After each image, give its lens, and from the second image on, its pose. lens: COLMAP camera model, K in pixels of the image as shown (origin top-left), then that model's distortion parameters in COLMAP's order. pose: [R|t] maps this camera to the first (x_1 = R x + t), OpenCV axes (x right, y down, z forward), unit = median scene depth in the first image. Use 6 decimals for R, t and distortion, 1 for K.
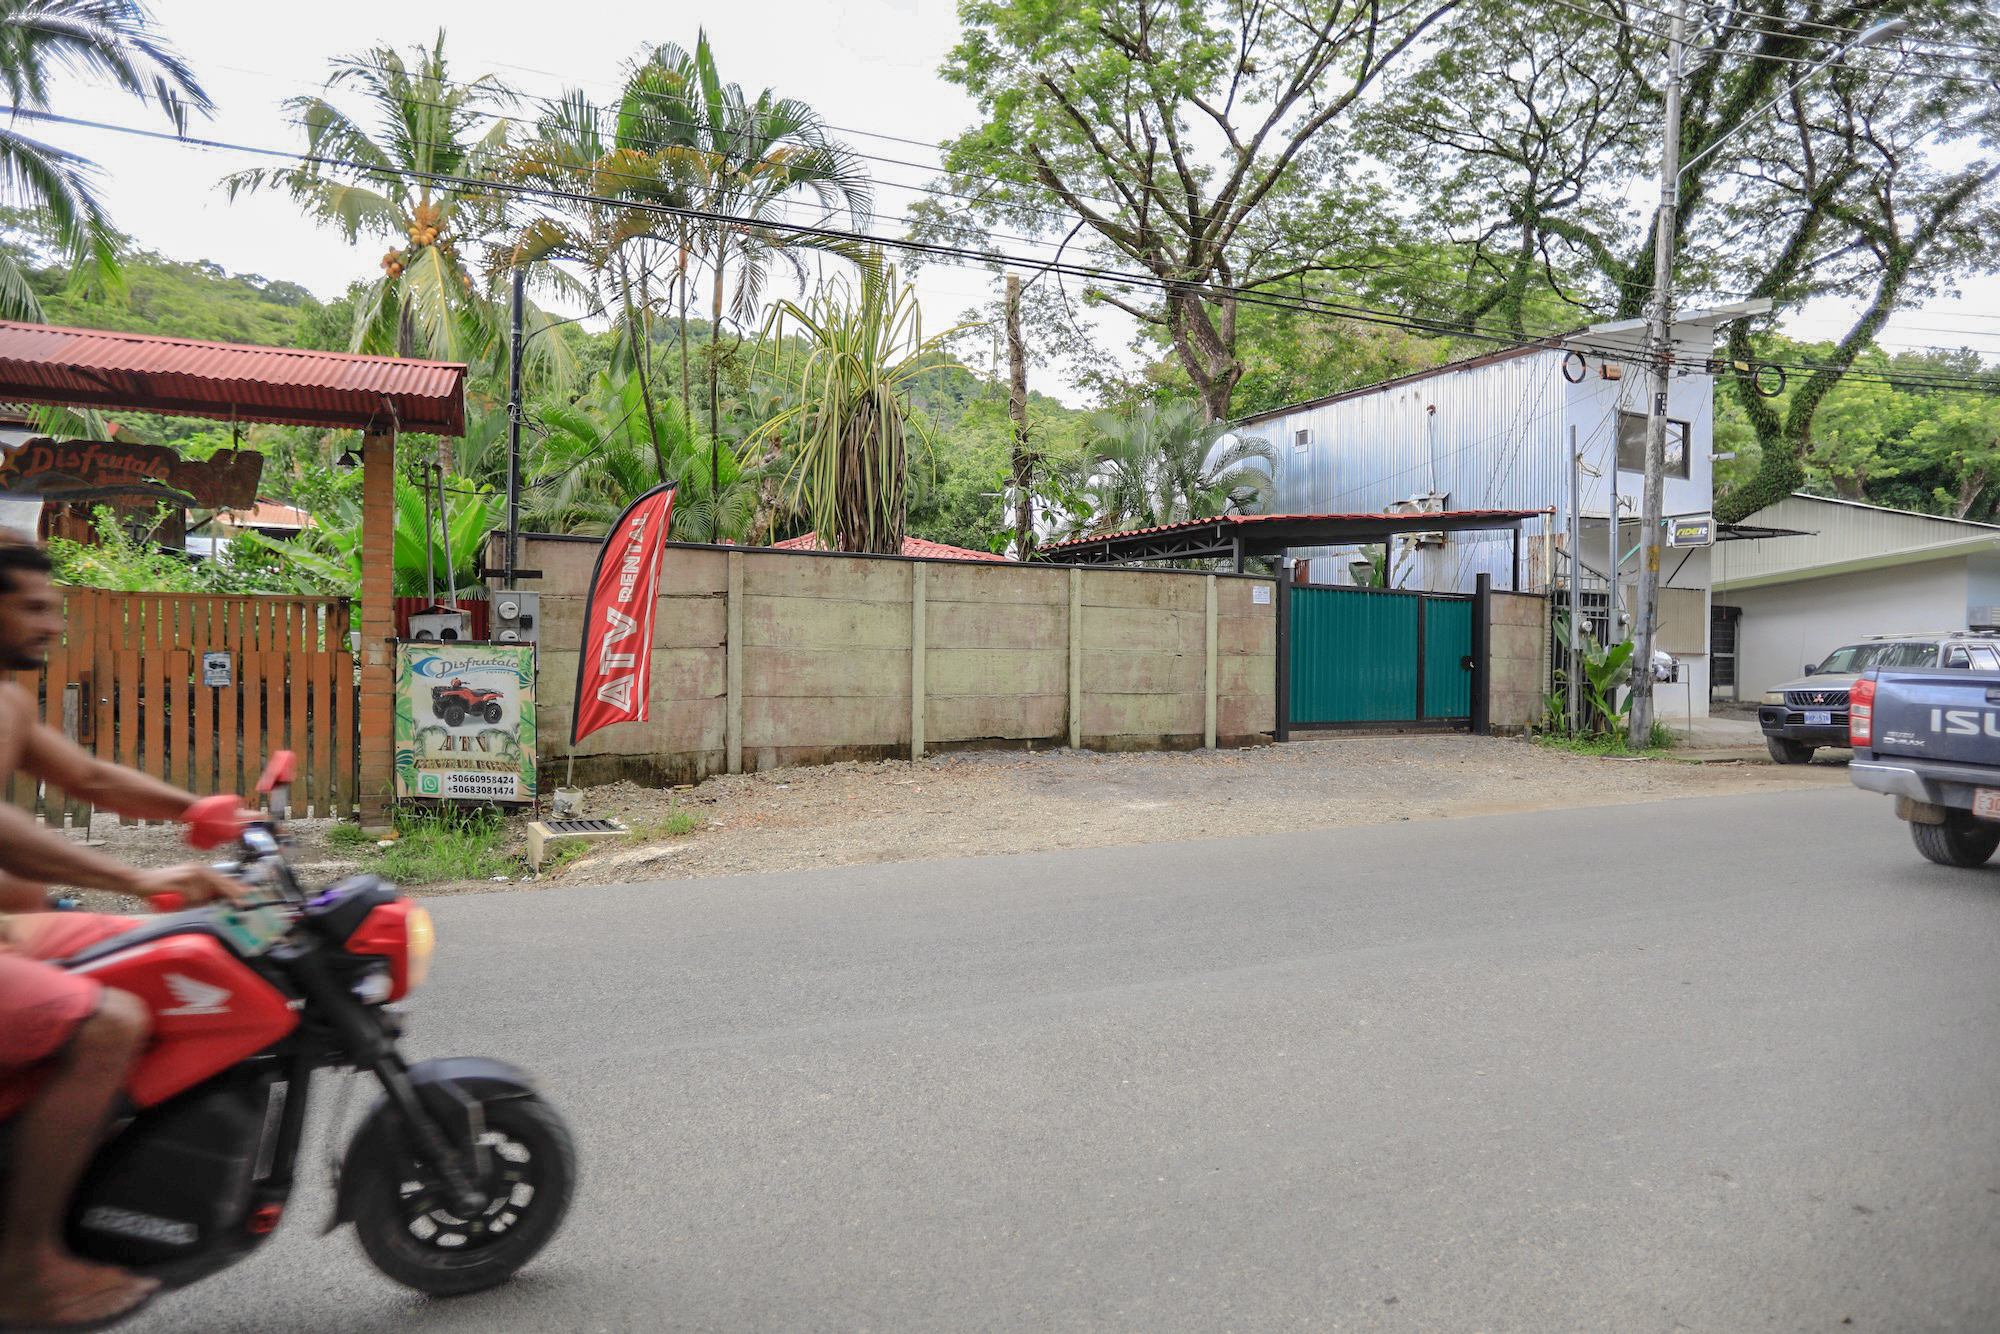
lens RADIAL K [[1140.1, 0, 999.5], [0, 1140.1, 663.5], [0, 0, 1]] dist [-0.067546, 0.049763]
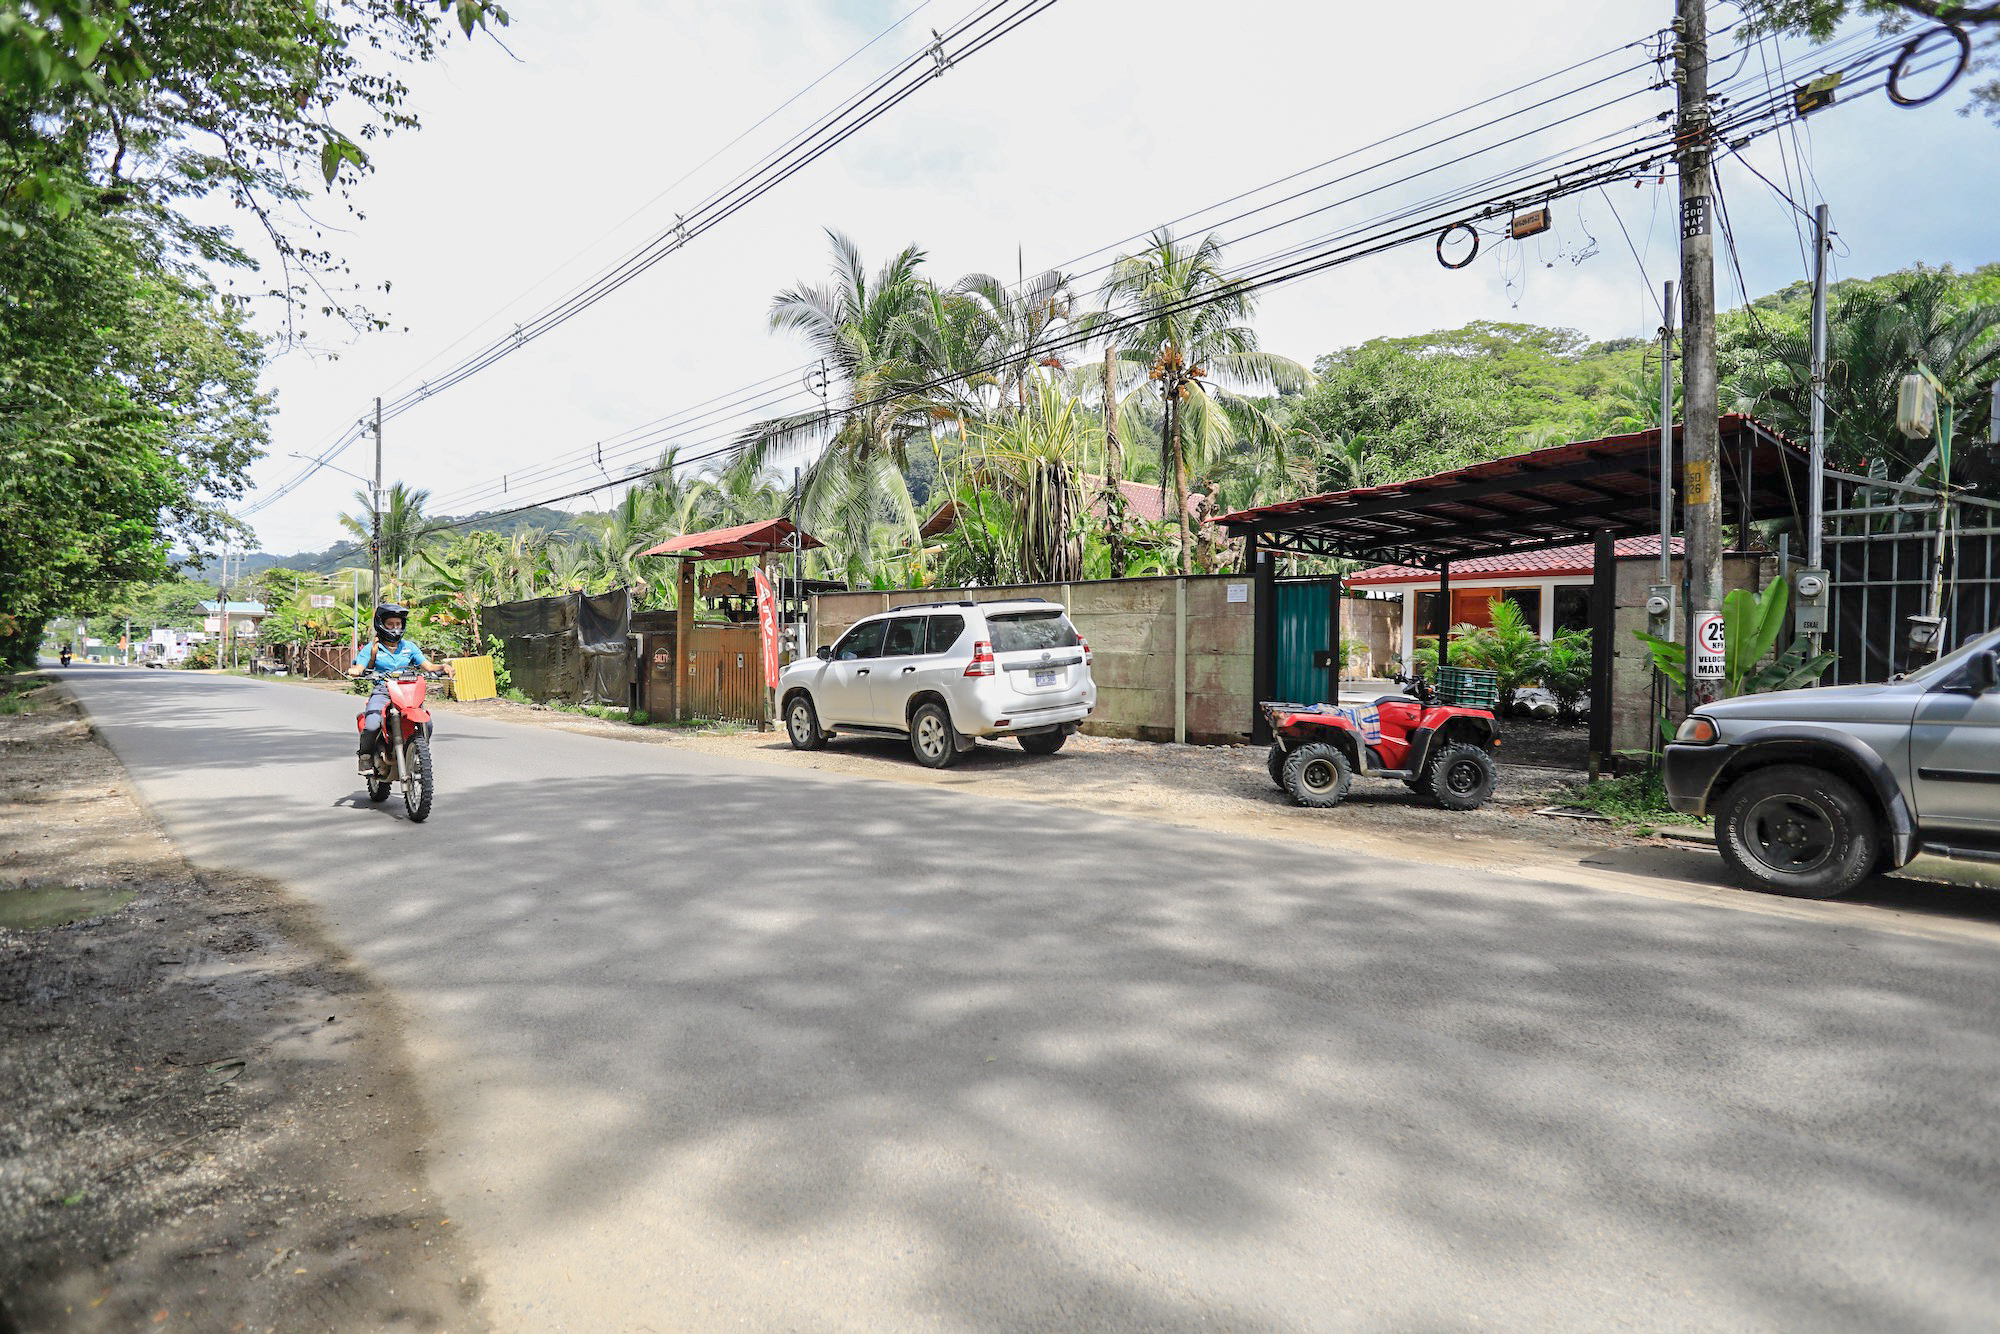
lens RADIAL K [[1140.1, 0, 999.6], [0, 1140.1, 667.4], [0, 0, 1]] dist [-0.067546, 0.049763]
pose [[0.262970, 0.002755, -0.964800, 1.151219], [-0.010269, 0.999947, 0.000057, 0.006152], [0.964749, 0.009893, 0.262984, 0.548284]]
